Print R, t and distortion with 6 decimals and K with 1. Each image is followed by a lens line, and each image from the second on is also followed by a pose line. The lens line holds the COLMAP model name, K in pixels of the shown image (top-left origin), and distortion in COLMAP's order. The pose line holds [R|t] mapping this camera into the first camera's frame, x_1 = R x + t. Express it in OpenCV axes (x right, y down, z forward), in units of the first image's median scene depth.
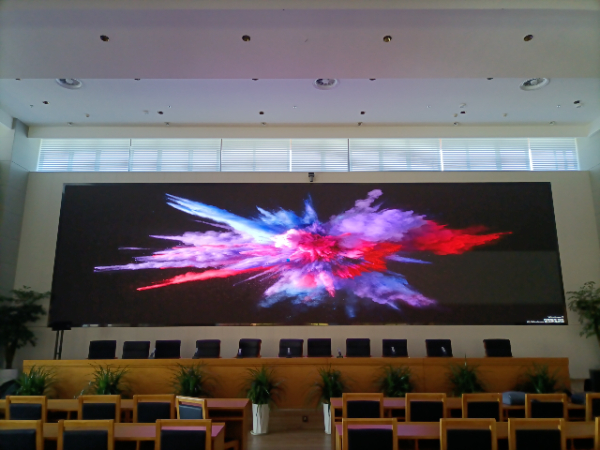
lens RADIAL K [[426.5, 0, 300.0], [0, 426.5, 225.0], [0, 0, 1]] dist [0.011458, 0.005774]
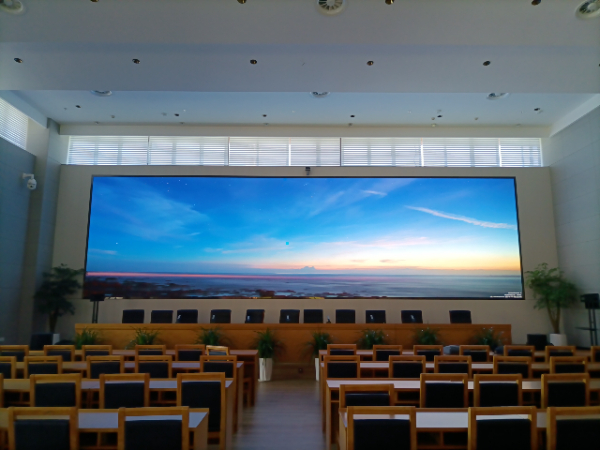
lens RADIAL K [[466.7, 0, 300.0], [0, 466.7, 225.0], [0, 0, 1]] dist [0.049298, -0.001018]
pose [[0.999980, 0.005919, 0.002055, 0.003943], [-0.006040, 0.997870, 0.064947, -0.053419], [-0.001666, -0.064959, 0.997887, -0.289806]]
